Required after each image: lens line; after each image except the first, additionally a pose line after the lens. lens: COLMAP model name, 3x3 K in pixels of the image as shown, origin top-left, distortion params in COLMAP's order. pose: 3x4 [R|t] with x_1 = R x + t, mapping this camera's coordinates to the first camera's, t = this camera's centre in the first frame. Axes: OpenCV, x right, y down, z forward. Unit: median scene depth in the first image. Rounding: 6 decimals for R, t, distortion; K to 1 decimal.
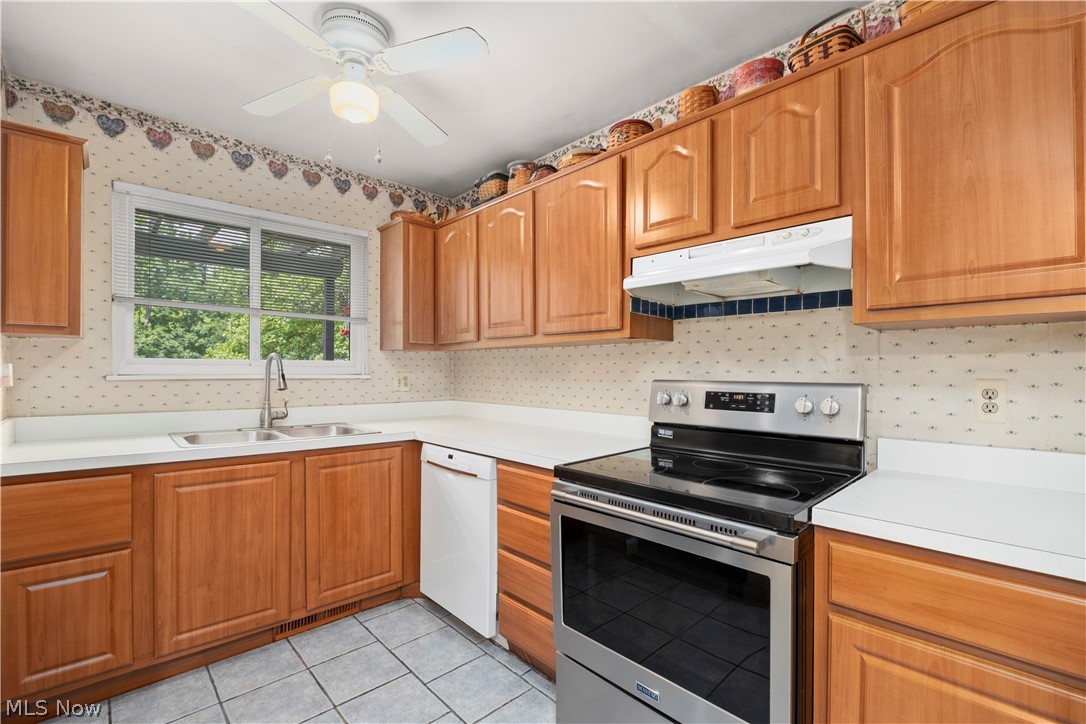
lens RADIAL K [[484.7, 0, 543.0], [0, 484.7, 362.0], [0, 0, 1]] dist [-0.010596, -0.000730]
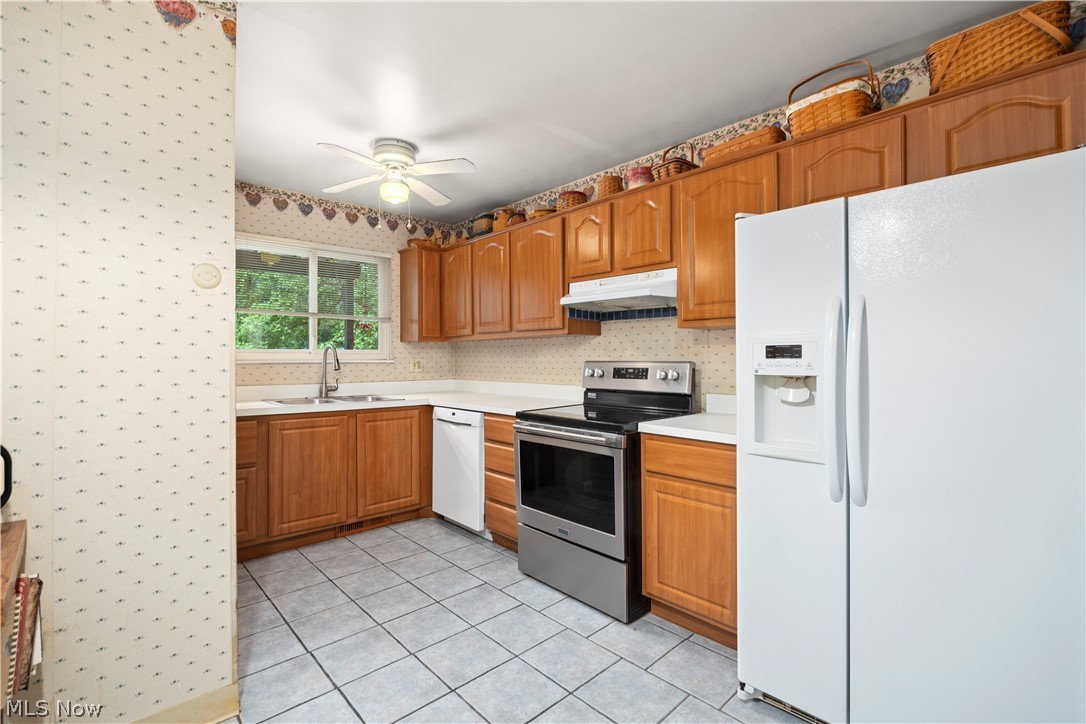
lens RADIAL K [[492.6, 0, 540.8], [0, 492.6, 343.4], [0, 0, 1]] dist [-0.000226, -0.000213]
pose [[0.999960, -0.006357, -0.006214, 0.095290], [0.006286, 0.999916, -0.011343, -0.002240], [0.006286, 0.011303, 0.999916, -0.558440]]
